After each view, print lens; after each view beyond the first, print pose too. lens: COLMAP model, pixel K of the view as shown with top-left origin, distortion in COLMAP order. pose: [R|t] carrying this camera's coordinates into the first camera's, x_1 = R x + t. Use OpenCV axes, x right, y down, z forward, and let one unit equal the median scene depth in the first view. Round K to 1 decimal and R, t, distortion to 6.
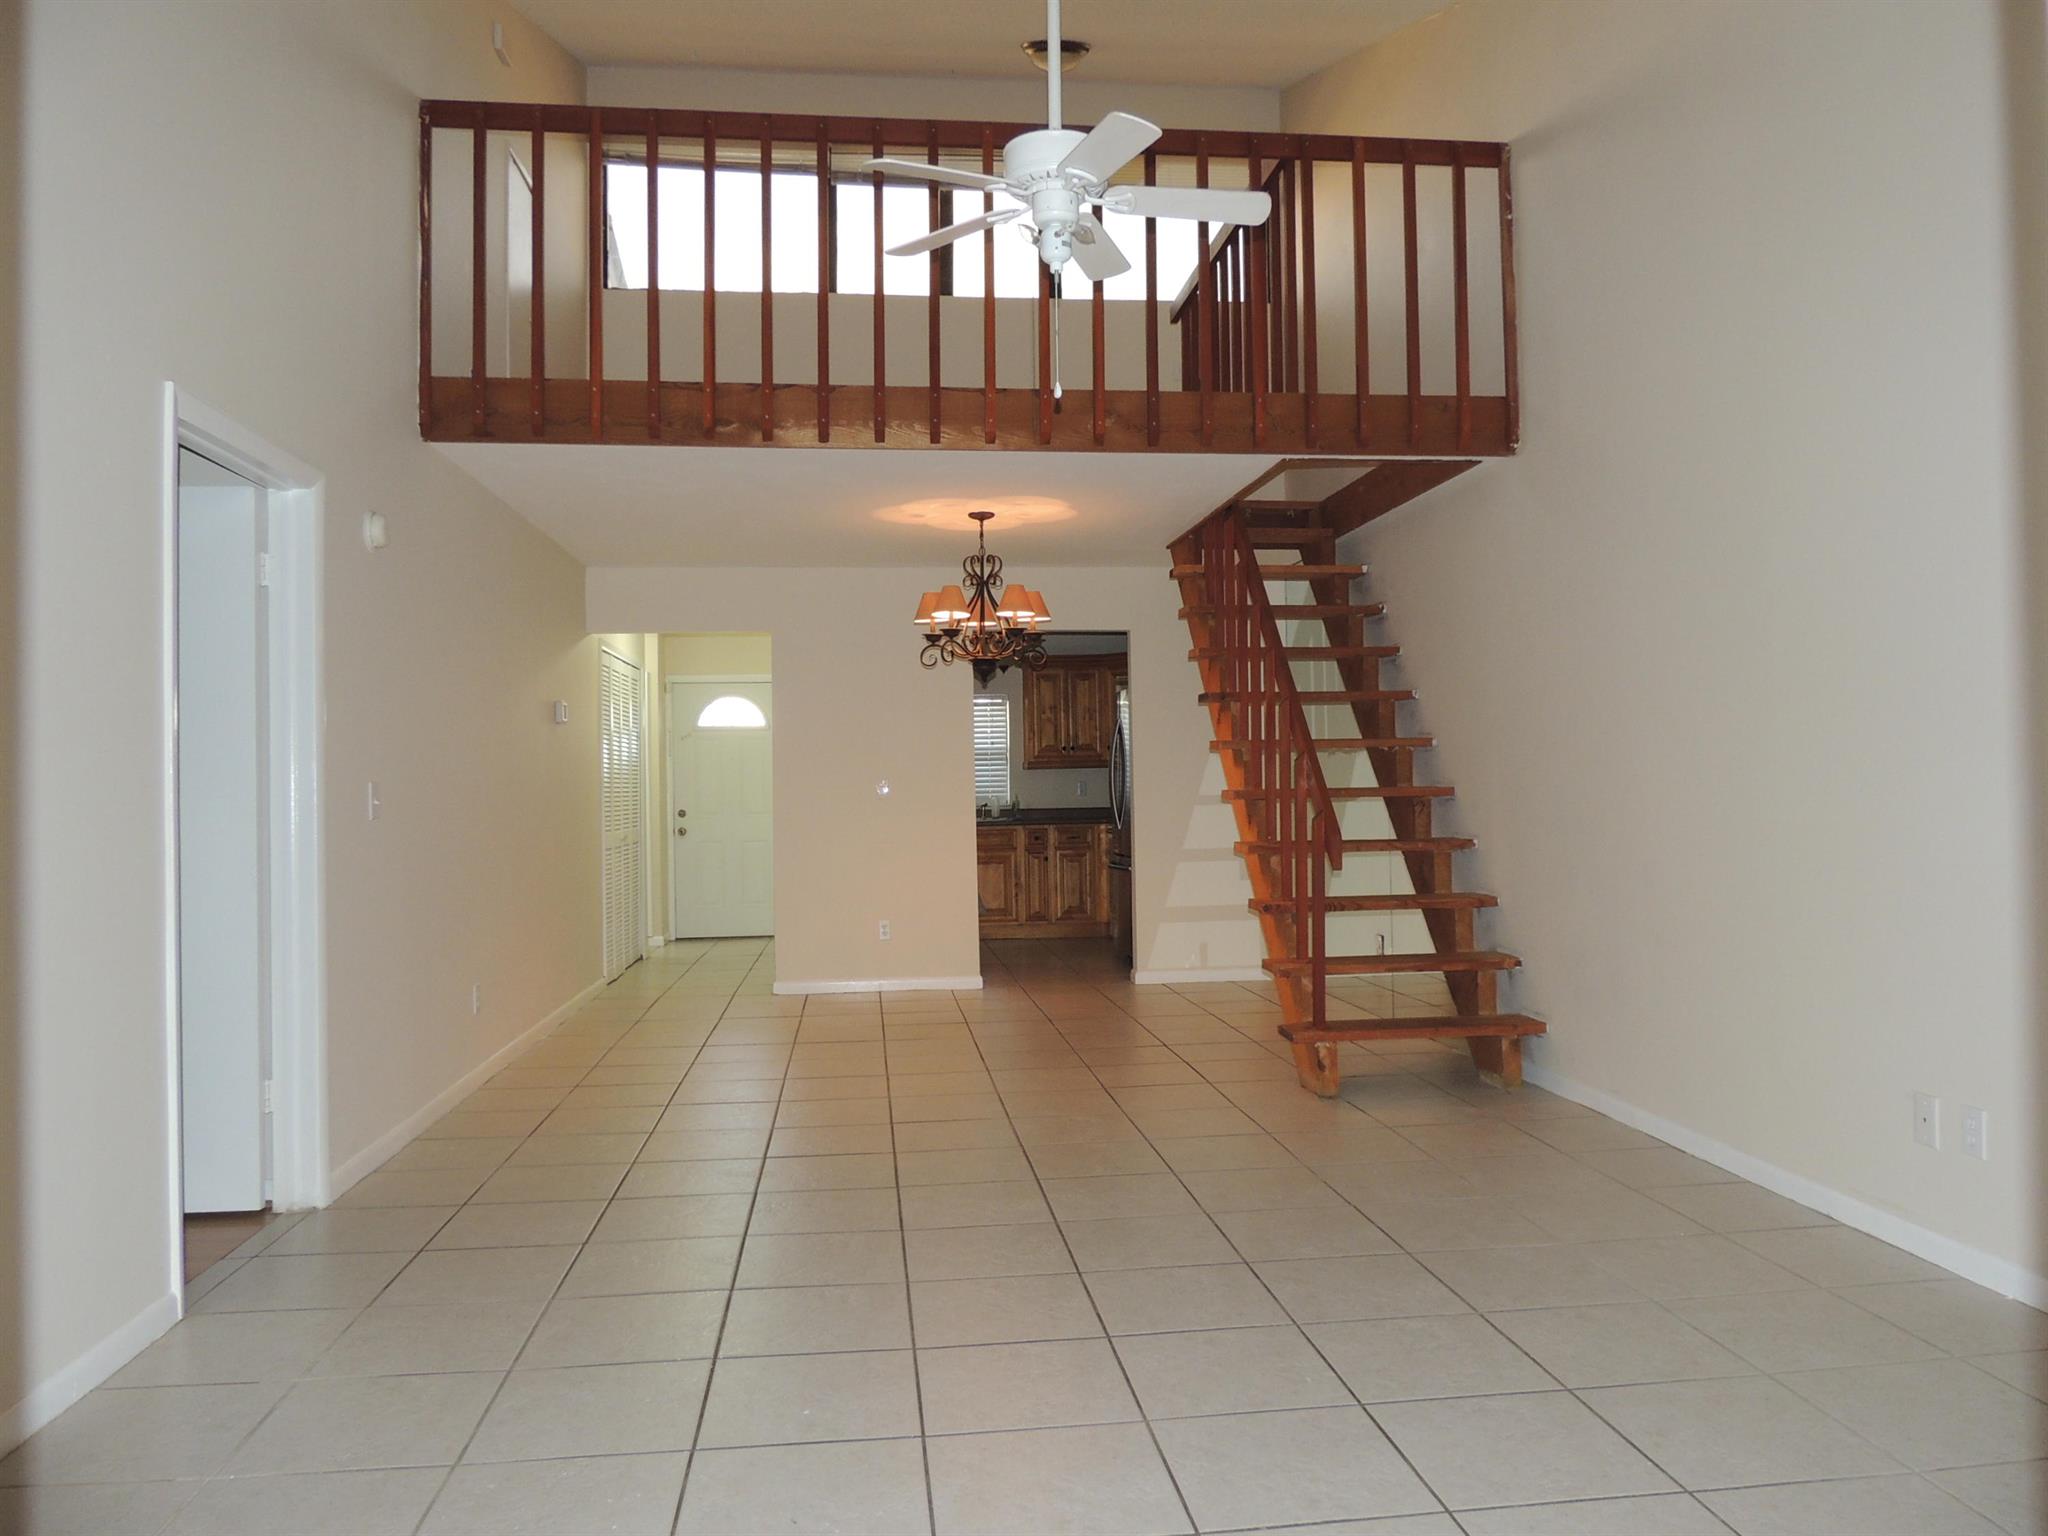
lens RADIAL K [[1457.2, 0, 1024.6], [0, 1457.2, 764.2], [0, 0, 1]] dist [-0.027061, 0.009408]
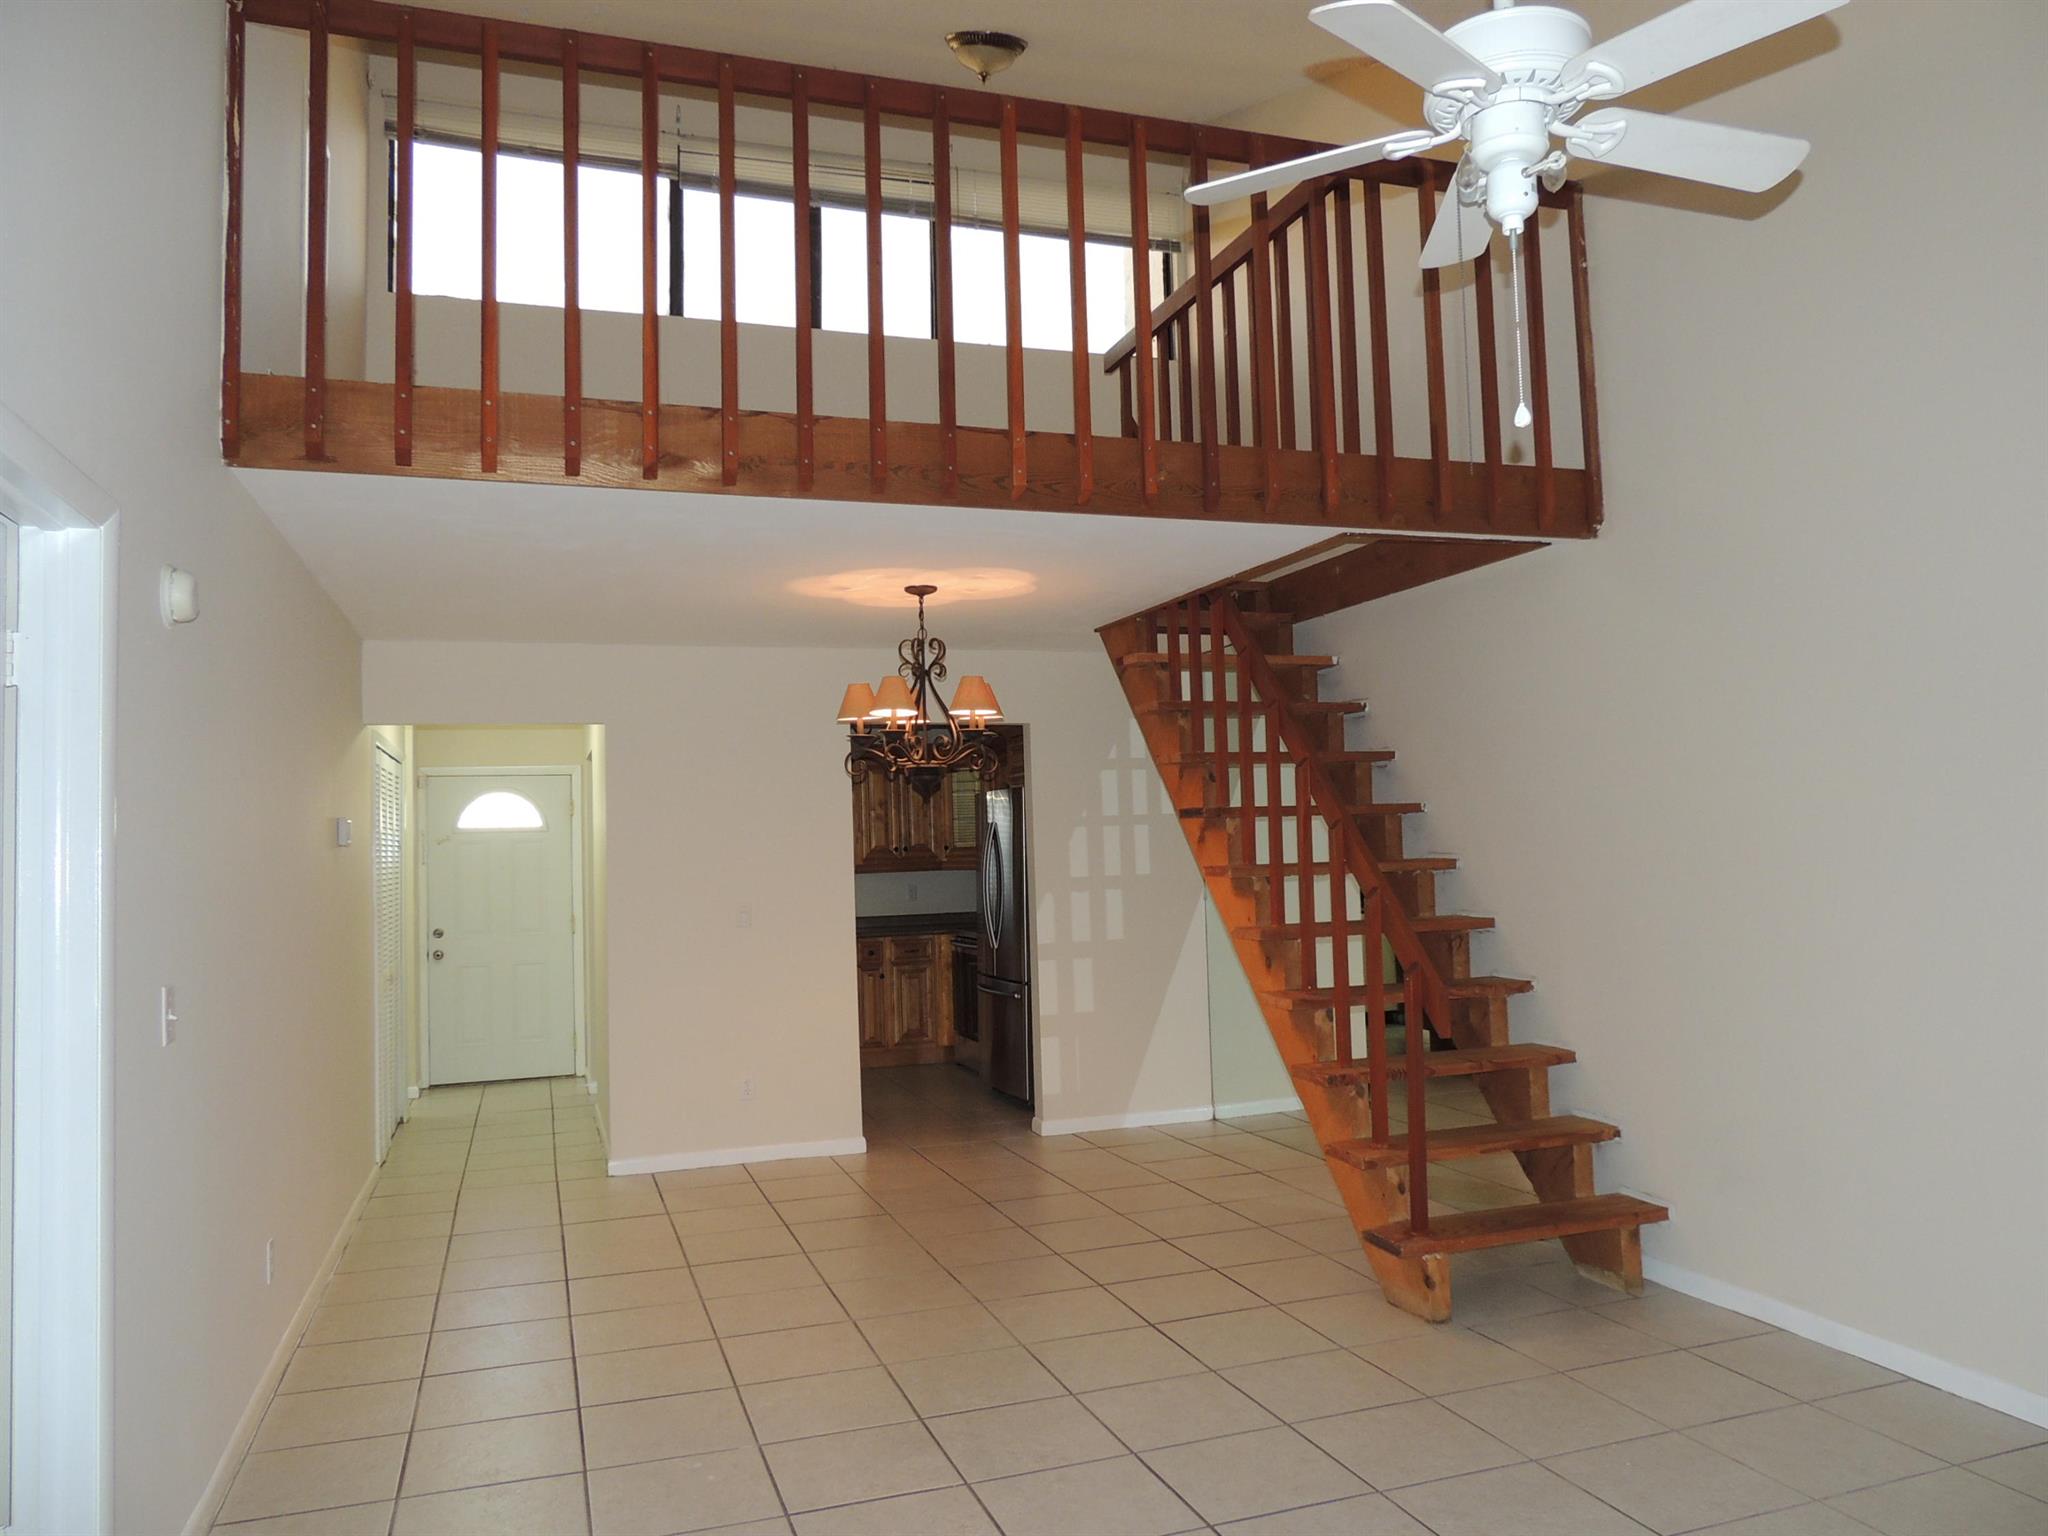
lens RADIAL K [[1457.2, 0, 1026.2], [0, 1457.2, 763.3], [0, 0, 1]] dist [-0.027061, 0.009408]
pose [[0.976265, -0.000586, 0.216580, -0.155116], [0.010852, 0.998873, -0.046214, -0.037271], [-0.216309, 0.047468, 0.975170, 0.207937]]
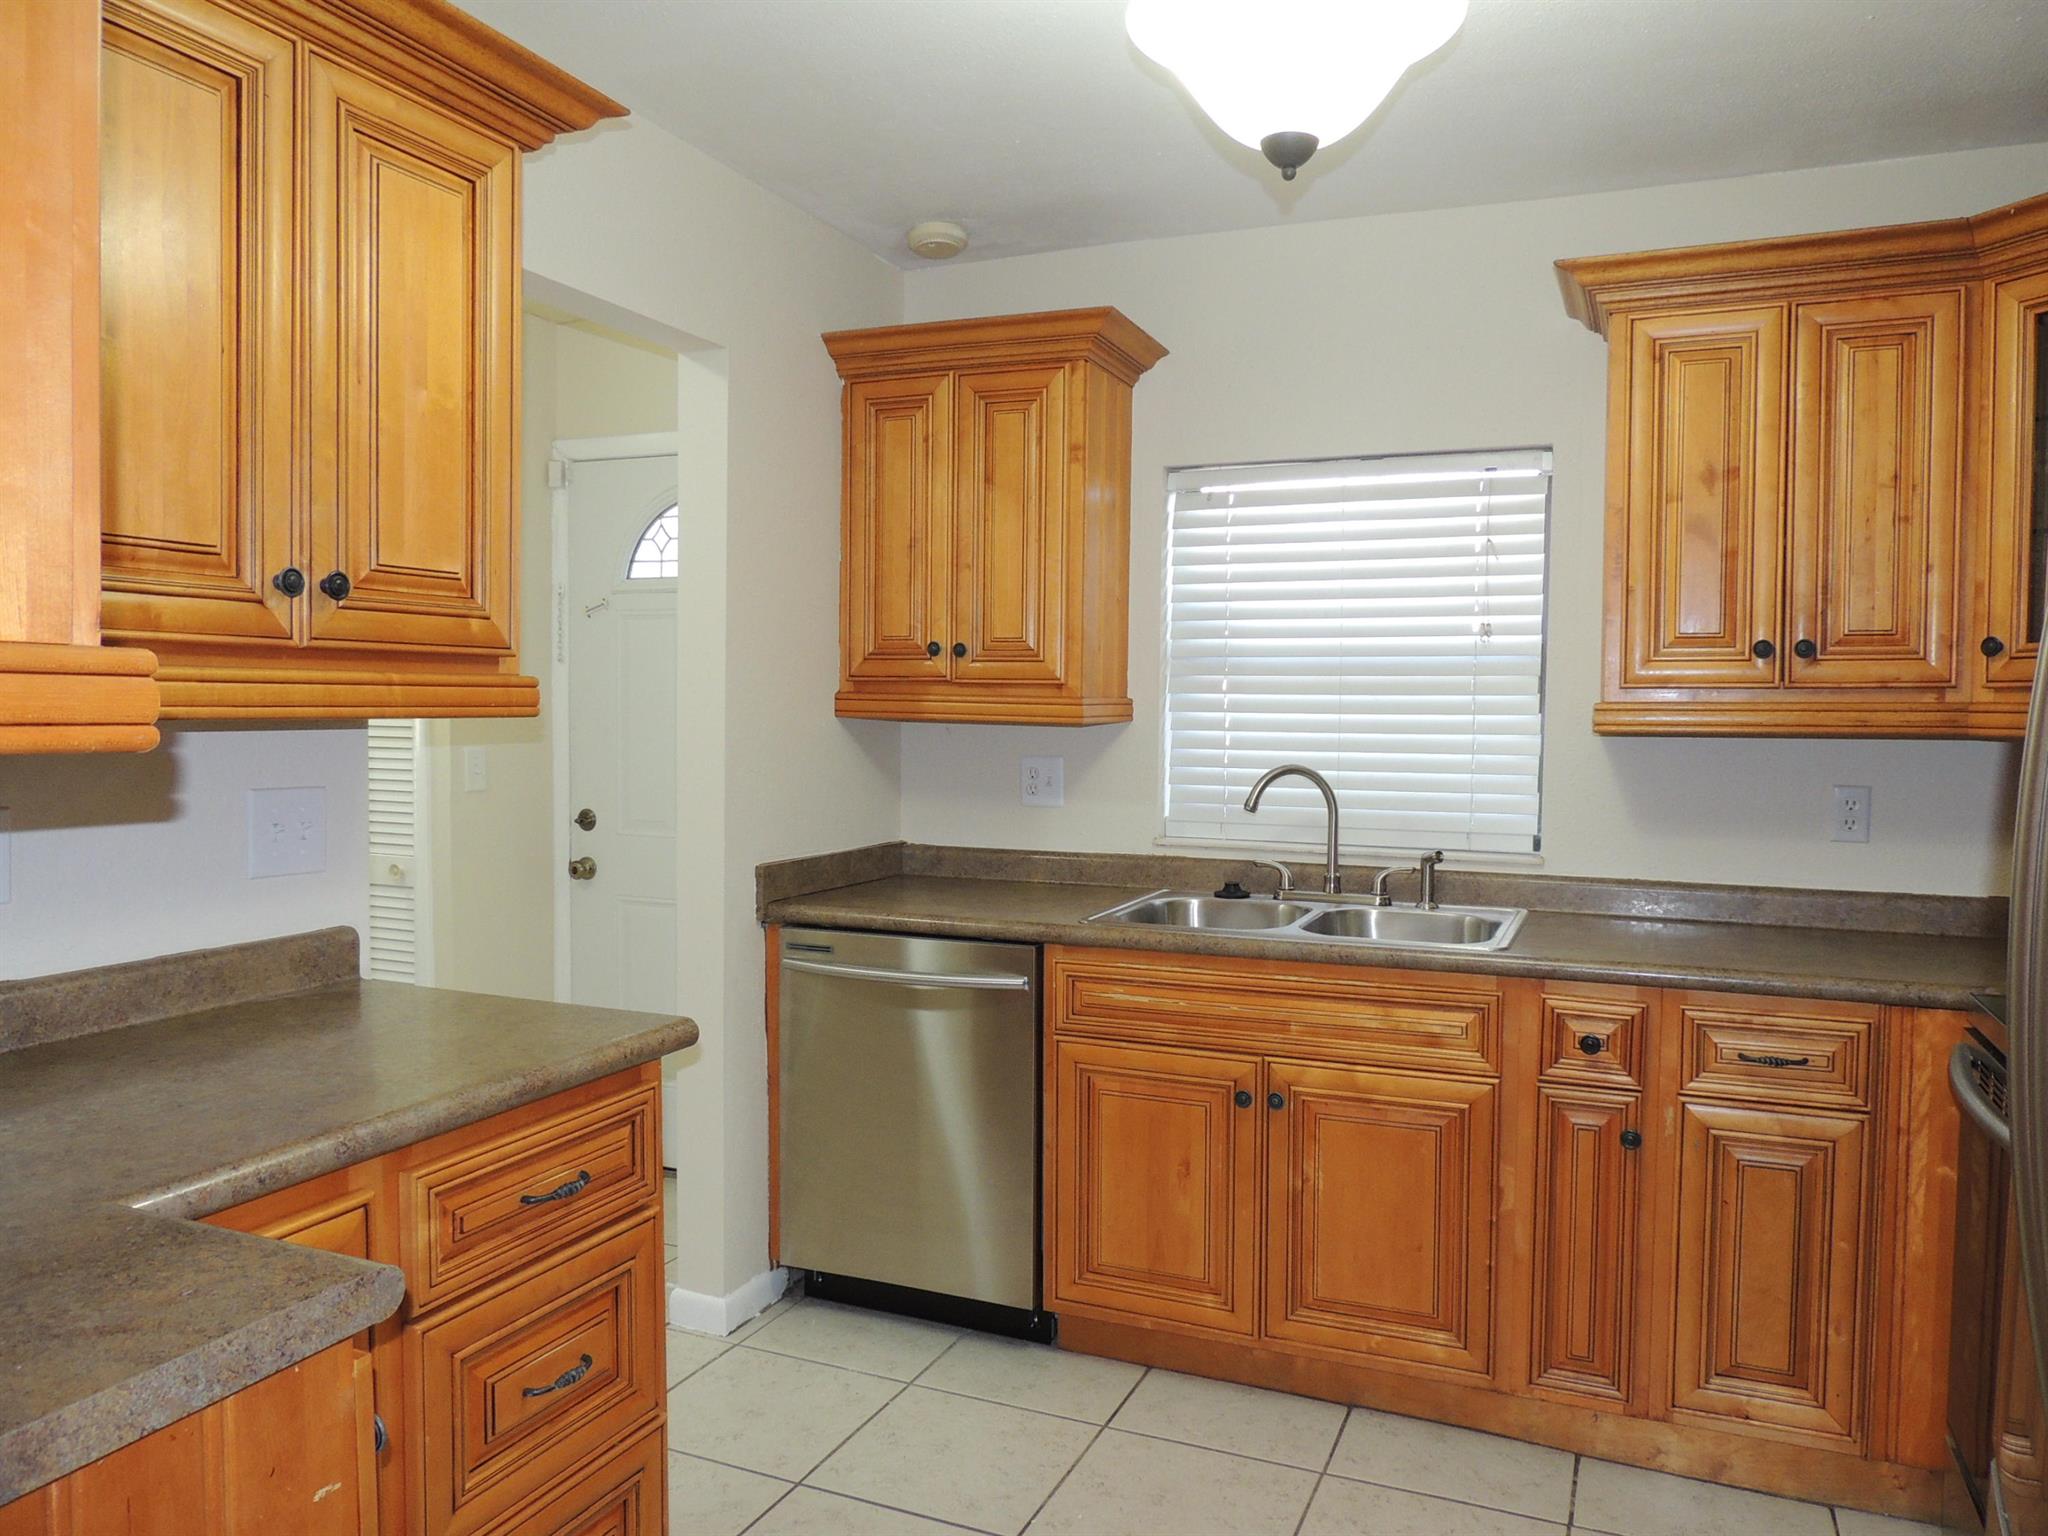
lens RADIAL K [[1457.2, 0, 1018.0], [0, 1457.2, 711.9], [0, 0, 1]] dist [-0.027061, 0.009408]
pose [[0.867417, 0.027132, -0.496842, 0.068715], [-0.008498, 0.999174, 0.039729, -0.015071], [0.497510, -0.030239, 0.866931, 1.312687]]
